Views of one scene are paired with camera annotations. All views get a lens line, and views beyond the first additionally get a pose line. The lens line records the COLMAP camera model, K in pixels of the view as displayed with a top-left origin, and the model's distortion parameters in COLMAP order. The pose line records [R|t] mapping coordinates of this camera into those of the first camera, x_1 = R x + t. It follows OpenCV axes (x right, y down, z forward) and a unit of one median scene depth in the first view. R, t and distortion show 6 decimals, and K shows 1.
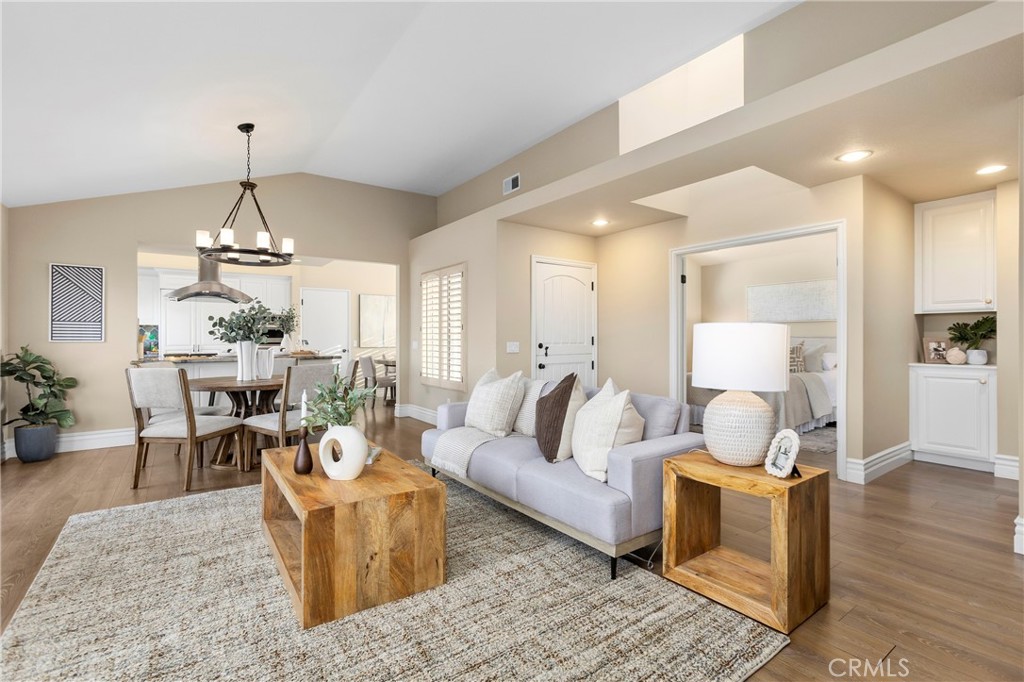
lens RADIAL K [[473.1, 0, 515.4], [0, 473.1, 335.7], [0, 0, 1]] dist [-0.000626, 0.000422]
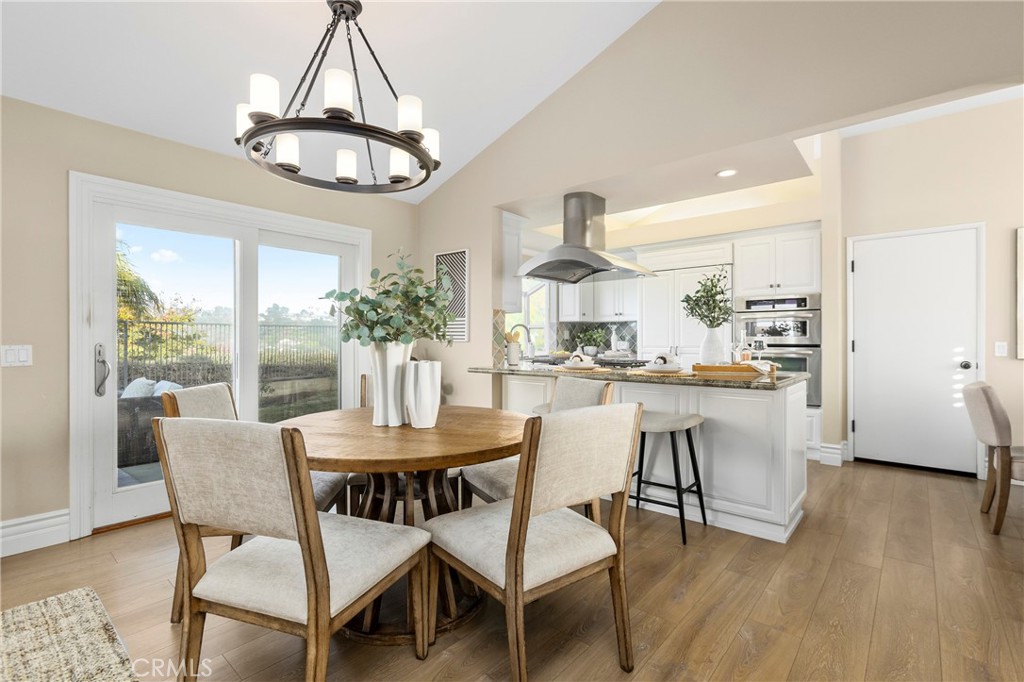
lens RADIAL K [[475.5, 0, 515.9], [0, 475.5, 339.3], [0, 0, 1]] dist [-0.001096, -0.000142]
pose [[0.236272, -0.003074, -0.971682, -0.104175], [0.008869, 0.999960, -0.001007, 0.018130], [0.971646, -0.008380, 0.236290, 1.698420]]
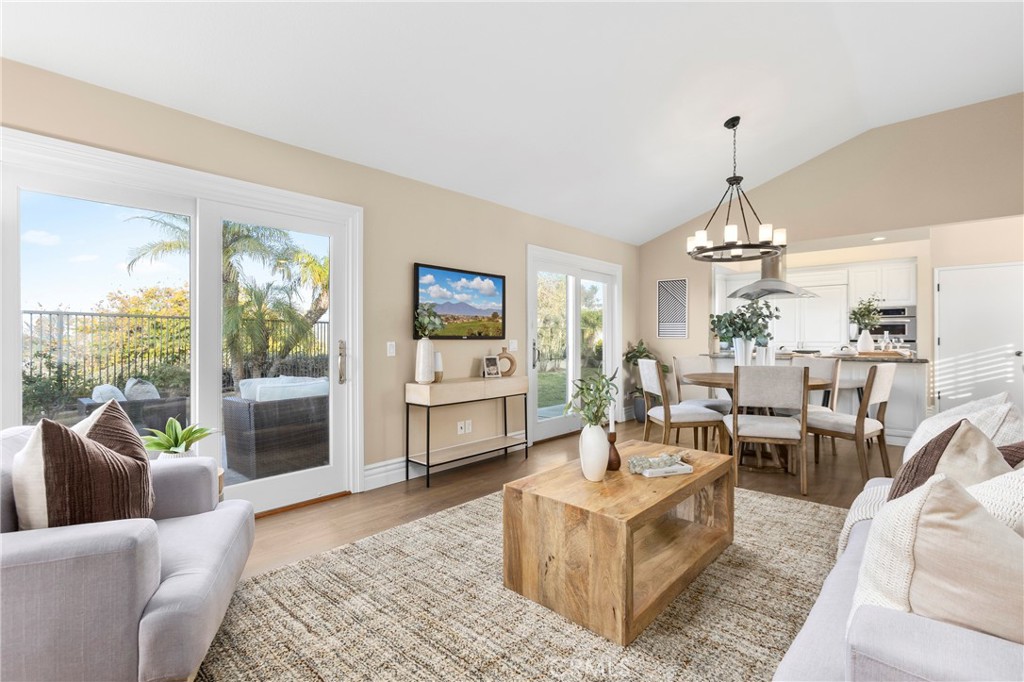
lens RADIAL K [[473.1, 0, 515.4], [0, 473.1, 335.7], [0, 0, 1]] dist [-0.000626, 0.000422]
pose [[0.209352, 0.000086, -0.977840, 0.503633], [0.006515, 0.999978, 0.001482, 0.004037], [0.977819, -0.006681, 0.209347, 0.571940]]
